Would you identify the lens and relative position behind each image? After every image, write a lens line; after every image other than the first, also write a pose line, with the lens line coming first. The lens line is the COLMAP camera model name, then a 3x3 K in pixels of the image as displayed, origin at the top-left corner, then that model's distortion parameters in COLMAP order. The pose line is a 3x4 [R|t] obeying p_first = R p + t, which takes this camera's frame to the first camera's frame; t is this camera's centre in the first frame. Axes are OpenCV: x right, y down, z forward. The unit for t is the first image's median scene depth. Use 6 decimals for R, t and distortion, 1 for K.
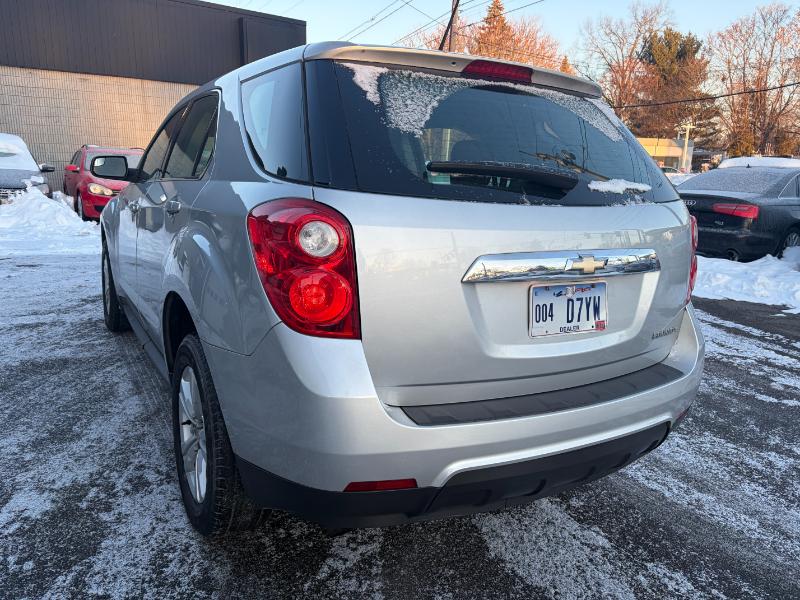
lens RADIAL K [[603.0, 0, 399.8], [0, 603.0, 301.0], [0, 0, 1]] dist [0.053378, -0.053469]
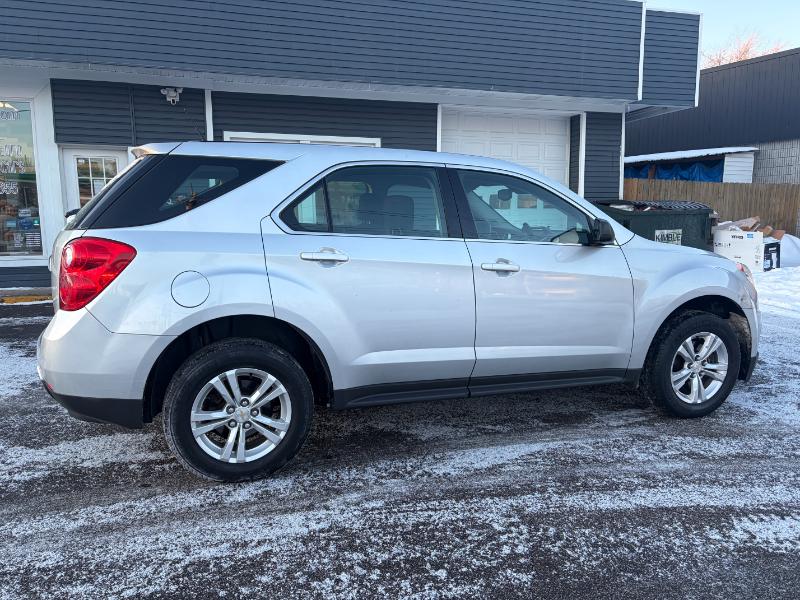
lens RADIAL K [[603.0, 0, 398.3], [0, 603.0, 298.0], [0, 0, 1]] dist [0.053378, -0.053469]
pose [[-0.172228, 0.105341, -0.979408, 1.586014], [-0.223256, 0.964219, 0.142966, -0.356892], [0.959424, 0.243282, -0.142548, 1.830574]]
